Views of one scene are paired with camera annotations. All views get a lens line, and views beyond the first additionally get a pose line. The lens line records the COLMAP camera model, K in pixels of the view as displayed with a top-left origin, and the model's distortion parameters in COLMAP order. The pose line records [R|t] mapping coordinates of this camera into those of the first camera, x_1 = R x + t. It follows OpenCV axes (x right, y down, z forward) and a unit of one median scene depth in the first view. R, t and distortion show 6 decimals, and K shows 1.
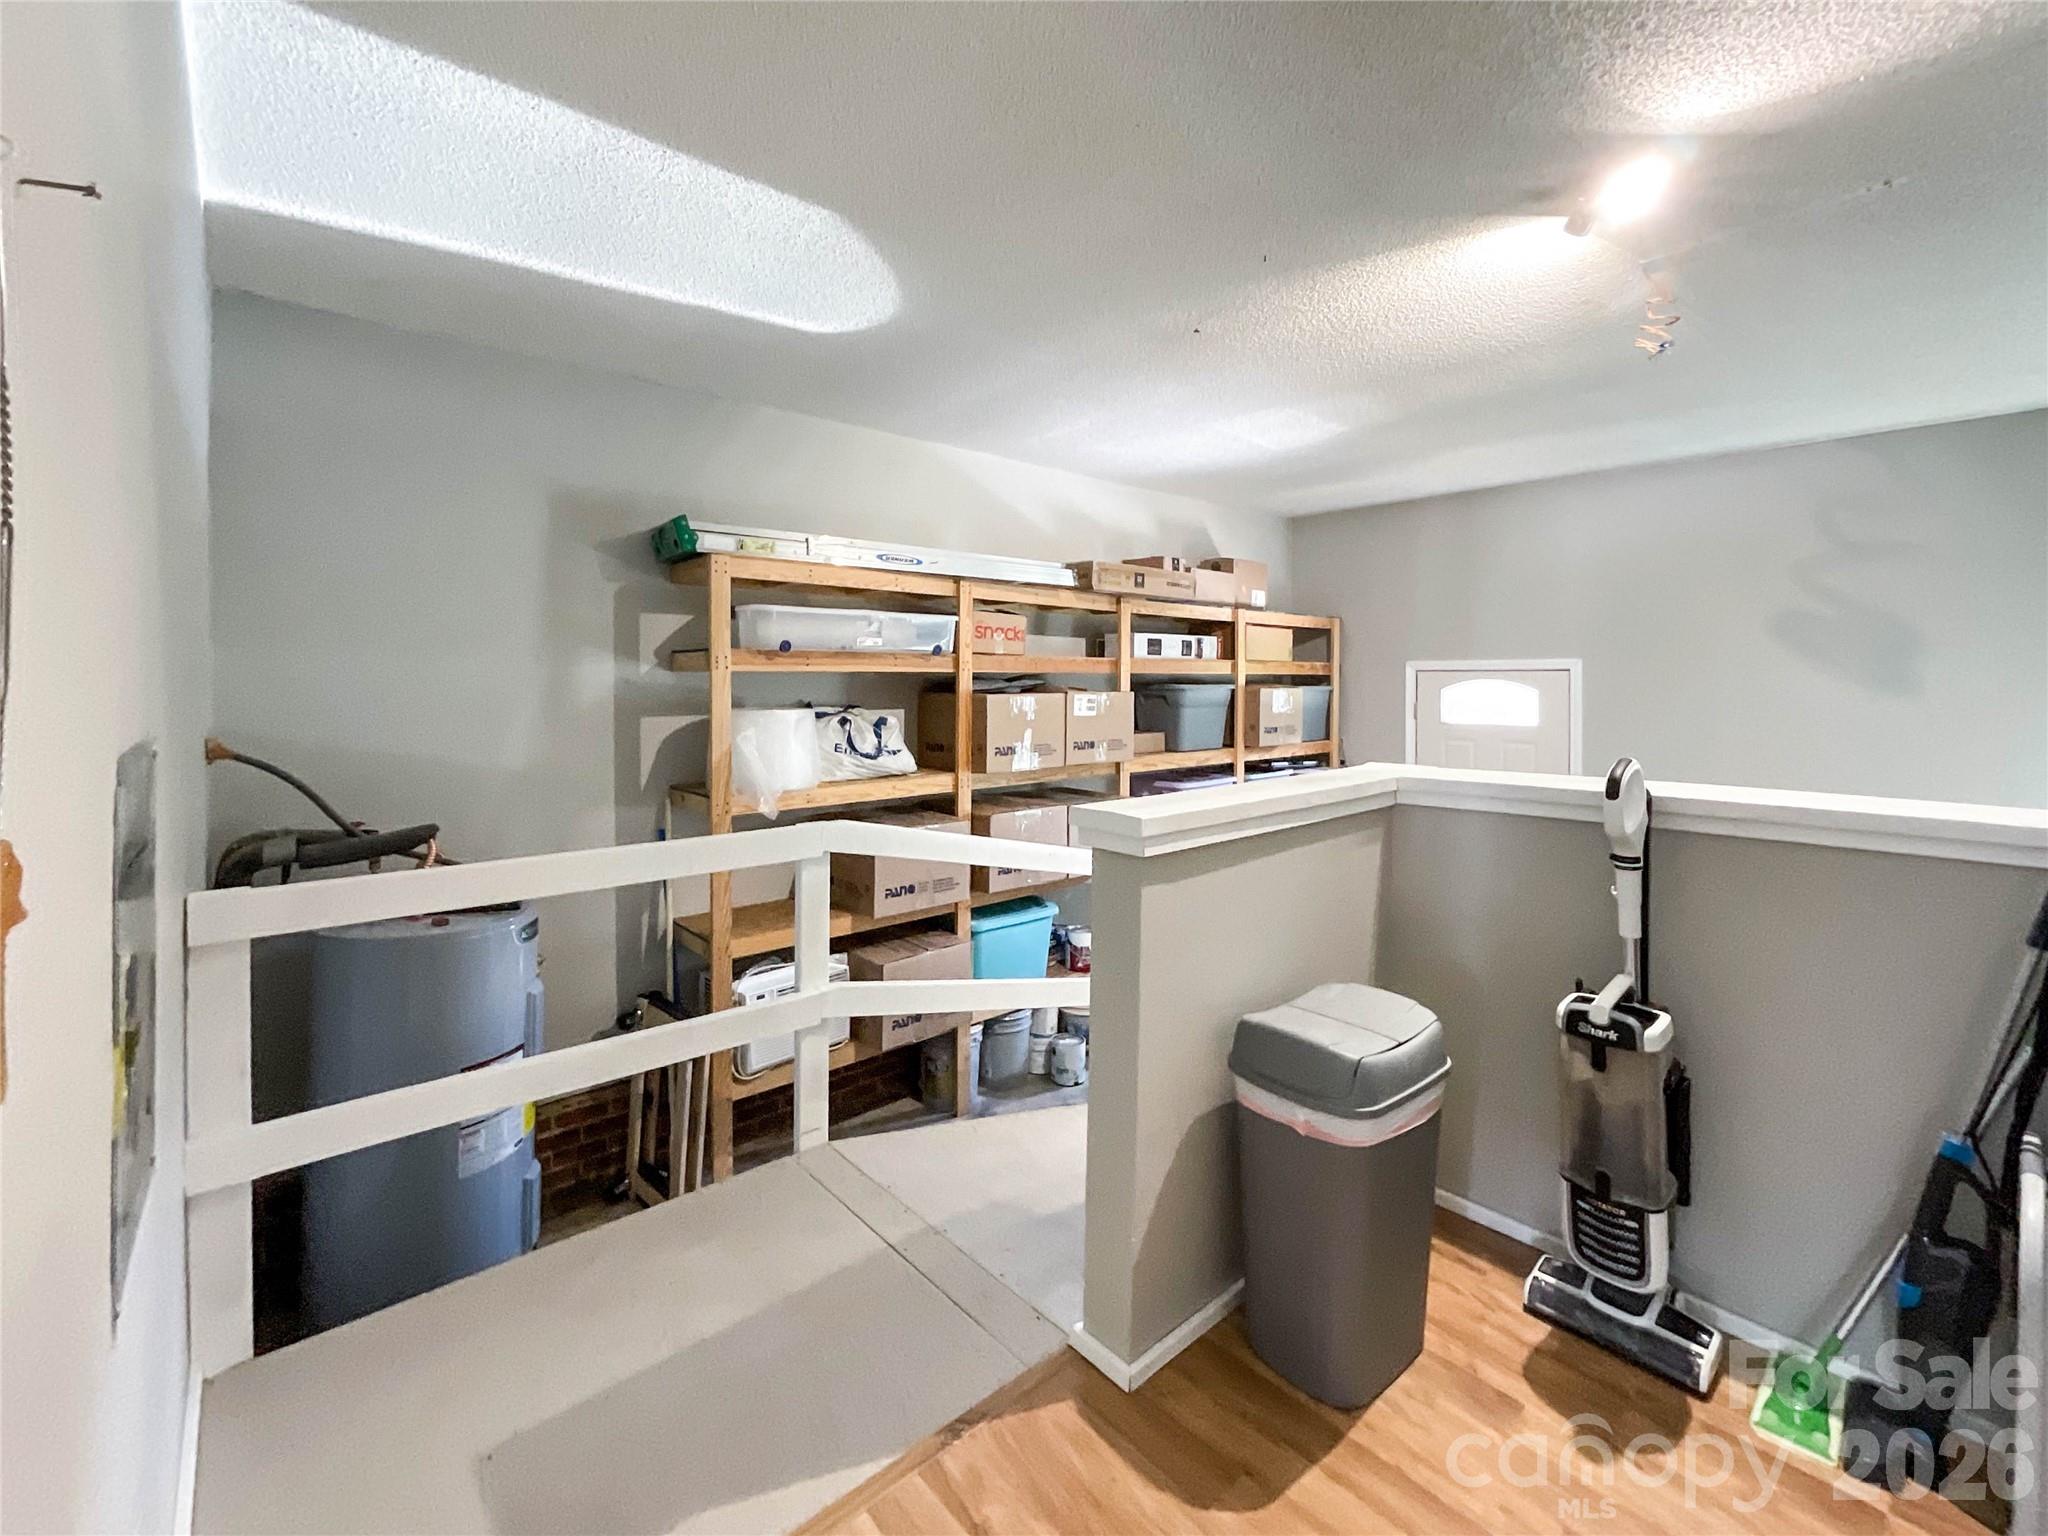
lens RADIAL K [[875.4, 0, 1018.8], [0, 875.4, 760.5], [0, 0, 1]] dist [0.003443, 0.000866]
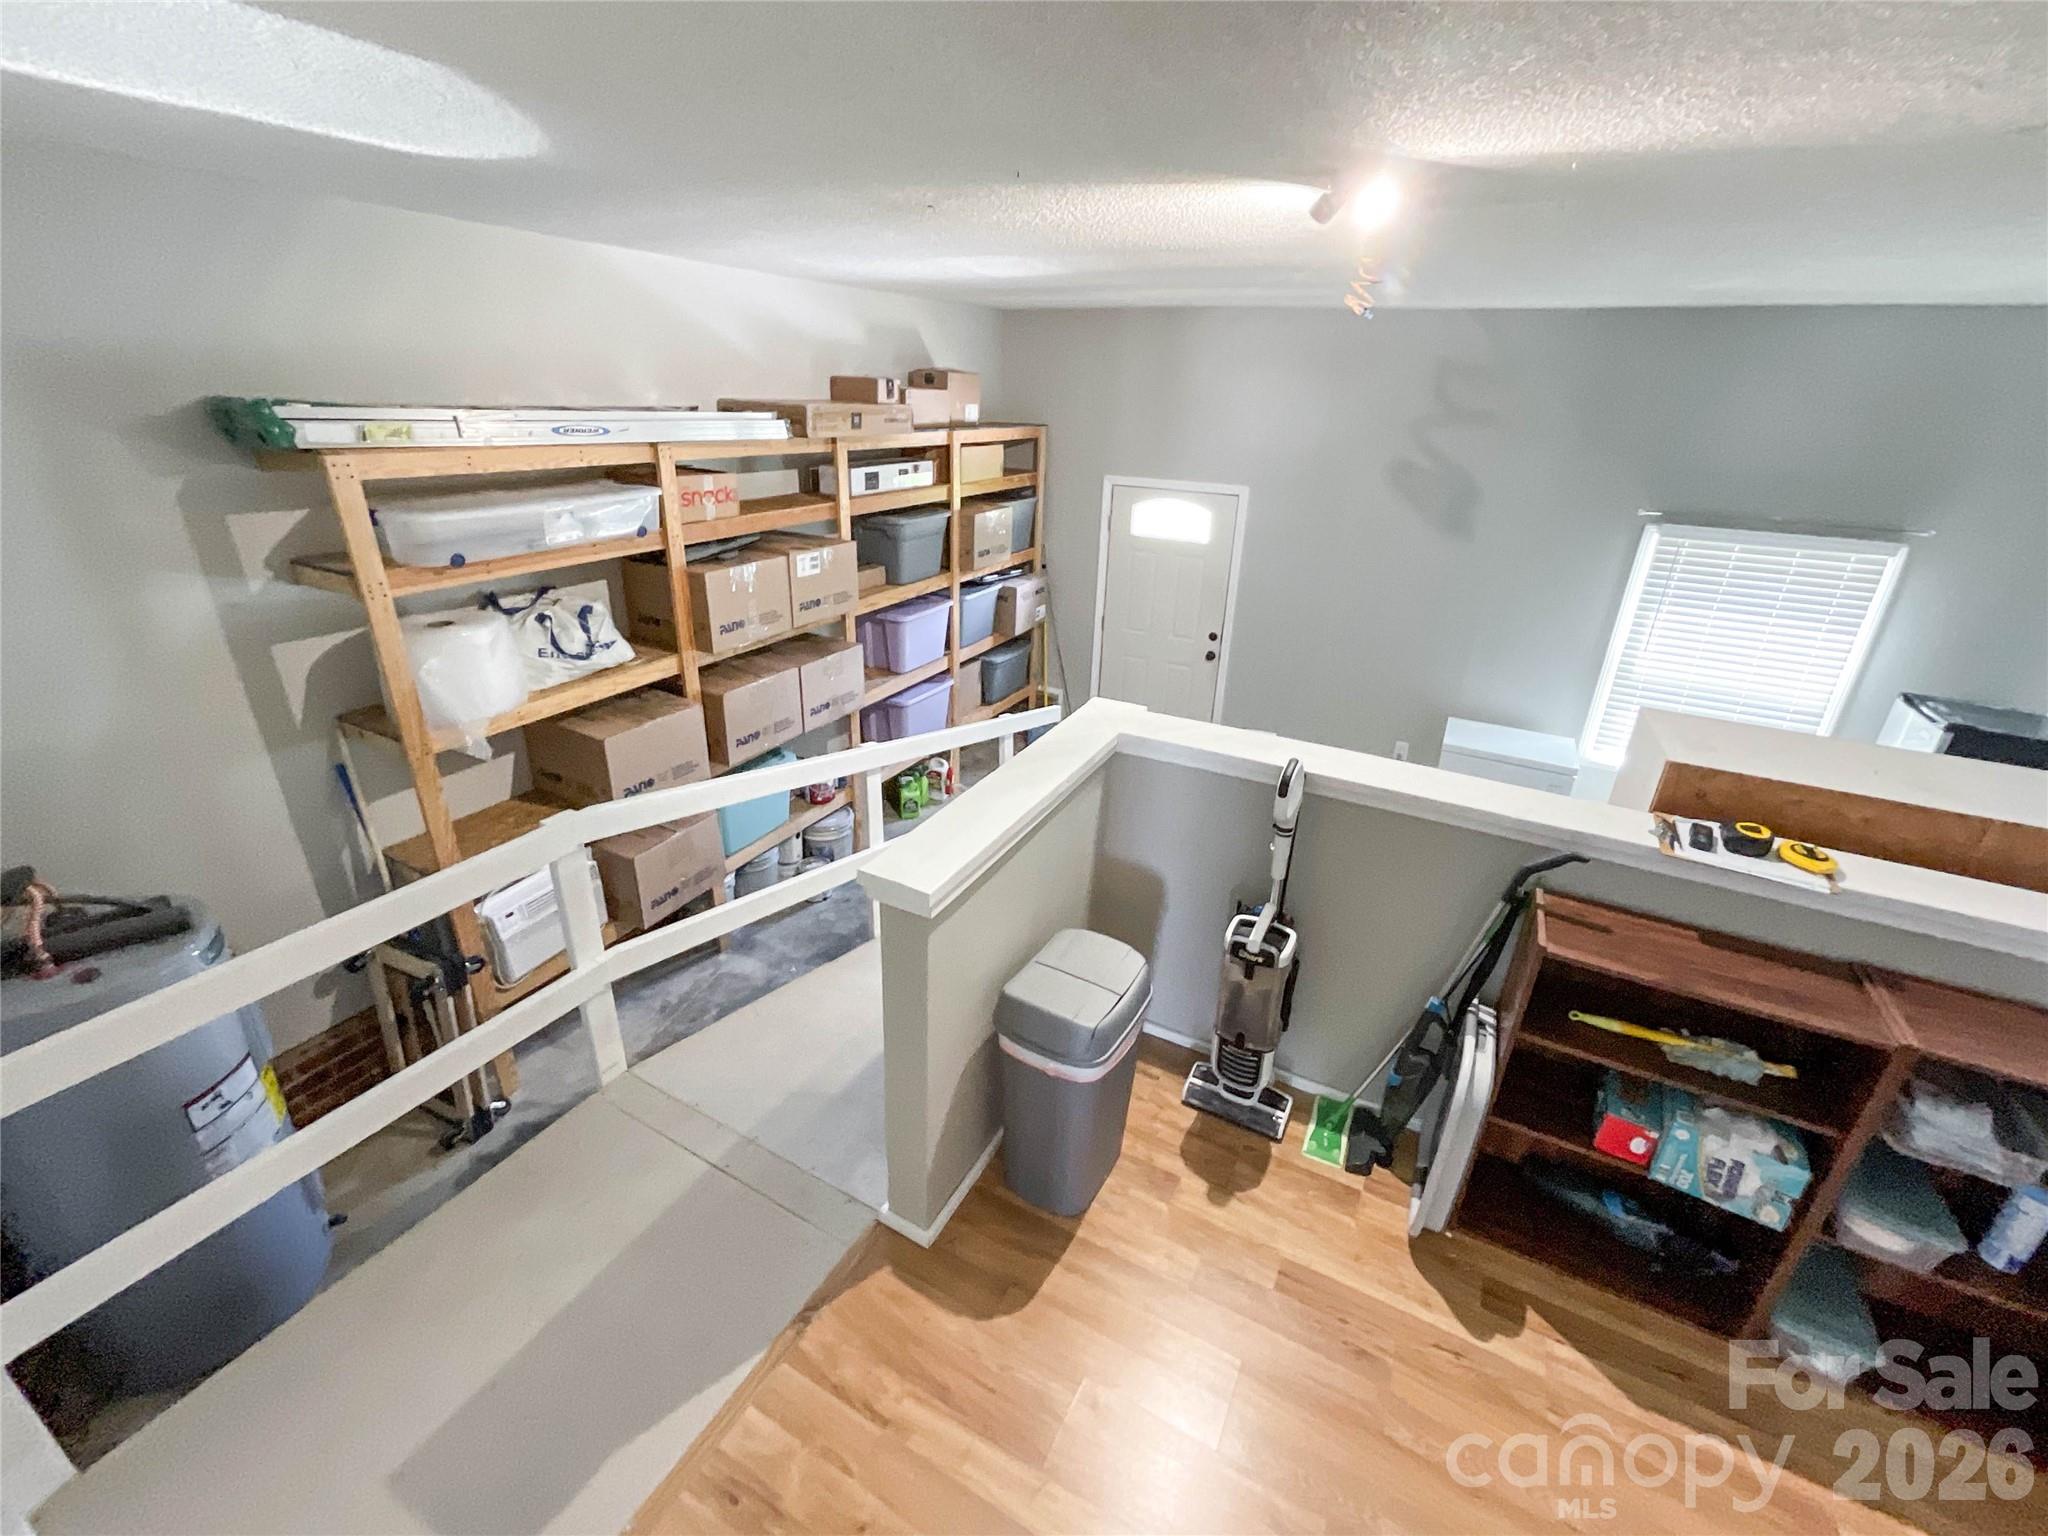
lens RADIAL K [[834.2, 0, 1012.9], [0, 834.2, 785.9], [0, 0, 1]] dist [-0.017338, 0.011359]
pose [[0.940872, -0.116917, 0.317947, -0.037495], [-0.011157, 0.927351, 0.374025, -0.208793], [-0.338578, -0.355457, 0.871215, 0.040755]]
